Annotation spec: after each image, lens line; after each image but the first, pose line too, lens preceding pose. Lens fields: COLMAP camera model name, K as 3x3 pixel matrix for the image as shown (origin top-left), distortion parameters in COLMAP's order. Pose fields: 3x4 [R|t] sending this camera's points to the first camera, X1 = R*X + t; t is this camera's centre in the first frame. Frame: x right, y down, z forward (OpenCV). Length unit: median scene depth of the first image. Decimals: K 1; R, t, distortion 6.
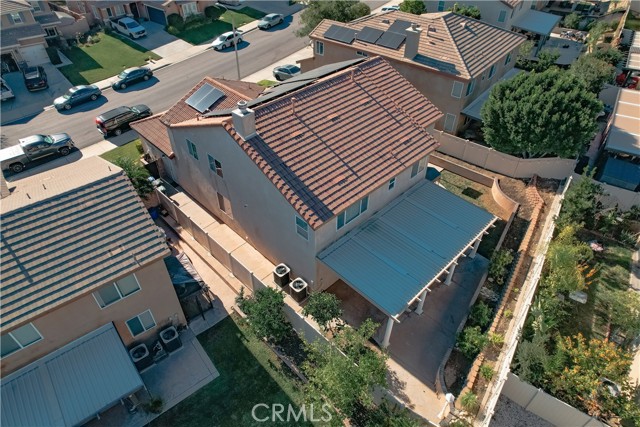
lens RADIAL K [[408.1, 0, 320.7], [0, 408.1, 215.4], [0, 0, 1]] dist [-0.079638, 0.071300]
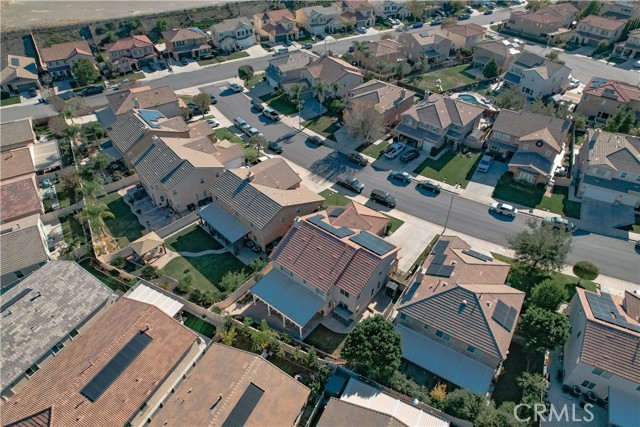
lens RADIAL K [[408.1, 0, 320.7], [0, 408.1, 215.4], [0, 0, 1]] dist [-0.079638, 0.071300]
pose [[0.120523, 0.641108, -0.757928, 1.671442], [-0.656974, 0.623888, 0.423259, -1.336196], [0.744217, 0.446927, 0.496384, -0.296316]]
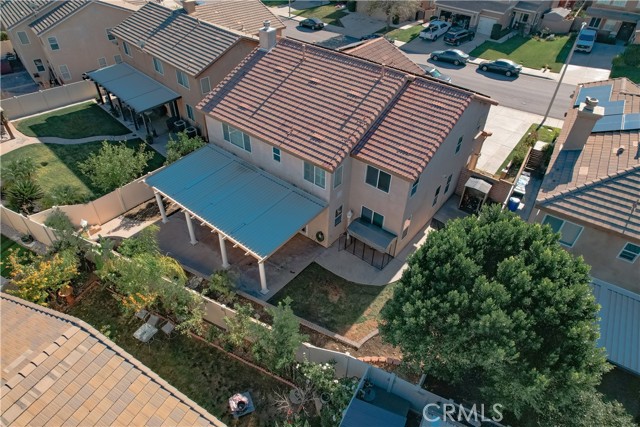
lens RADIAL K [[408.1, 0, 320.7], [0, 408.1, 215.4], [0, 0, 1]] dist [-0.079638, 0.071300]
pose [[0.116301, 0.643847, -0.756264, 0.959534], [-0.673085, 0.611013, 0.416678, -0.440973], [0.730363, 0.460570, 0.504425, 0.610481]]
